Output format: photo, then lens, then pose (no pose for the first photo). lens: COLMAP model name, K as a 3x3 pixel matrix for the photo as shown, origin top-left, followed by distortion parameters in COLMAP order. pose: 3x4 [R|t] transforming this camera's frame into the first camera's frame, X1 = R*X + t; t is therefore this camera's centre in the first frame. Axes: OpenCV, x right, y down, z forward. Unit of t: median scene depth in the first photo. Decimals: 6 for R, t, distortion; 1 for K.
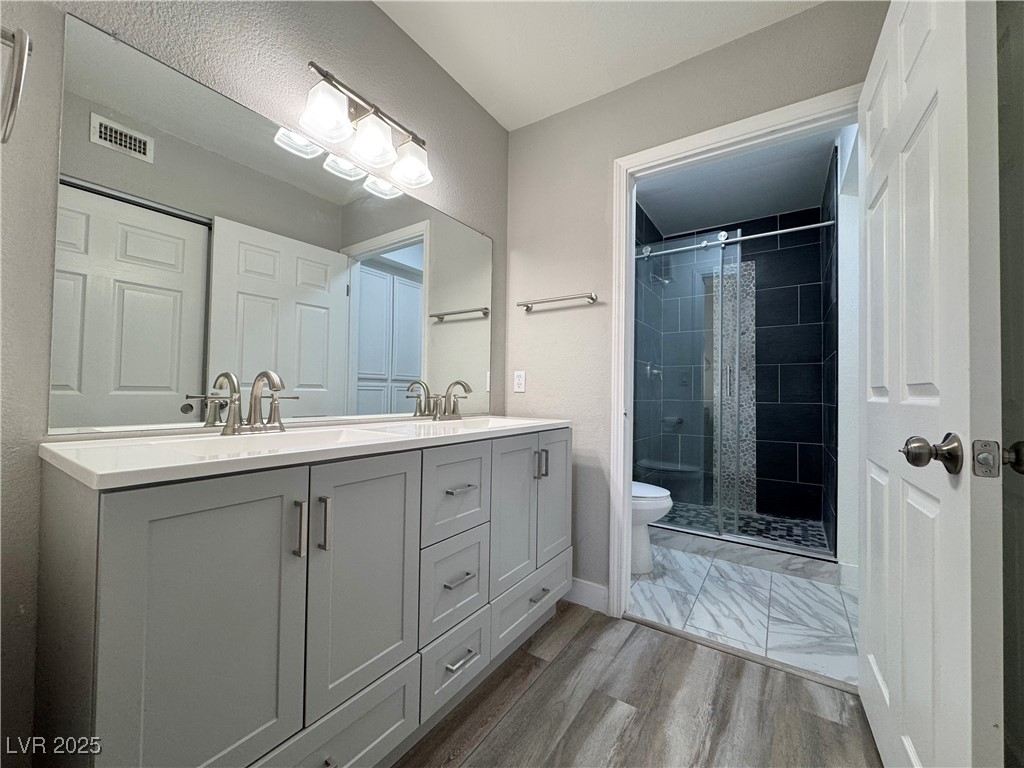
lens RADIAL K [[406.7, 0, 512.0], [0, 406.7, 384.0], [0, 0, 1]] dist [-0.001435, 0.000142]
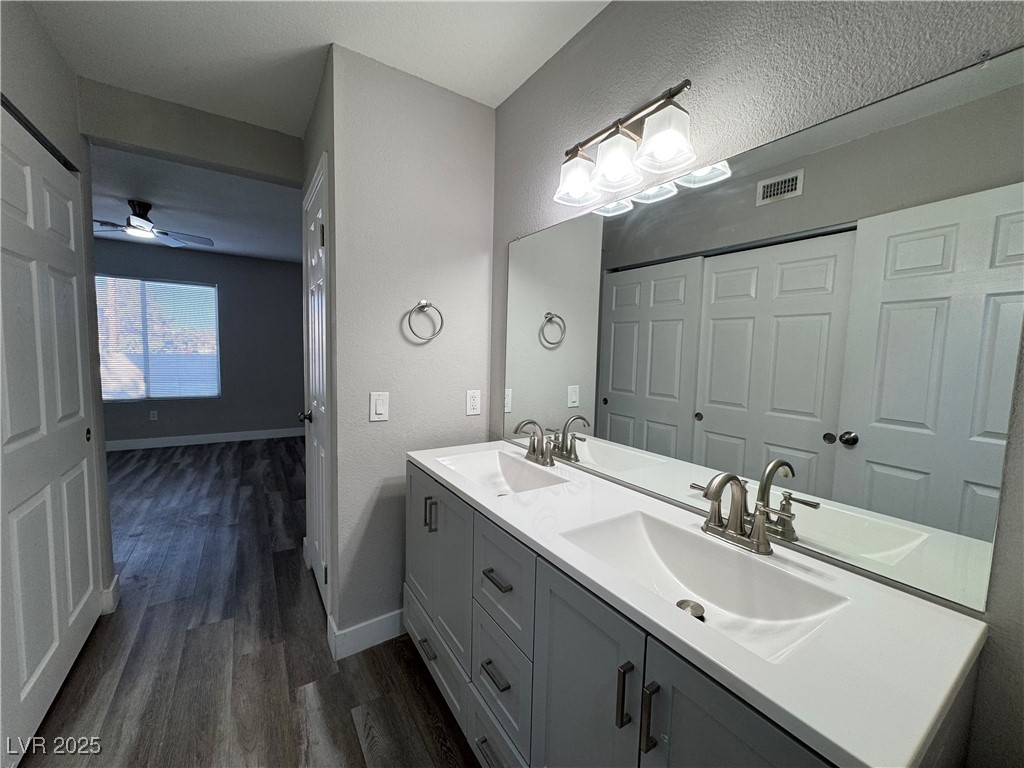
lens RADIAL K [[406.7, 0, 512.0], [0, 406.7, 384.0], [0, 0, 1]] dist [-0.001435, 0.000142]
pose [[-0.377031, 0.052120, -0.924733, 0.390854], [-0.014015, 0.997980, 0.061963, -0.130792], [0.926095, 0.036322, -0.375539, 0.793021]]
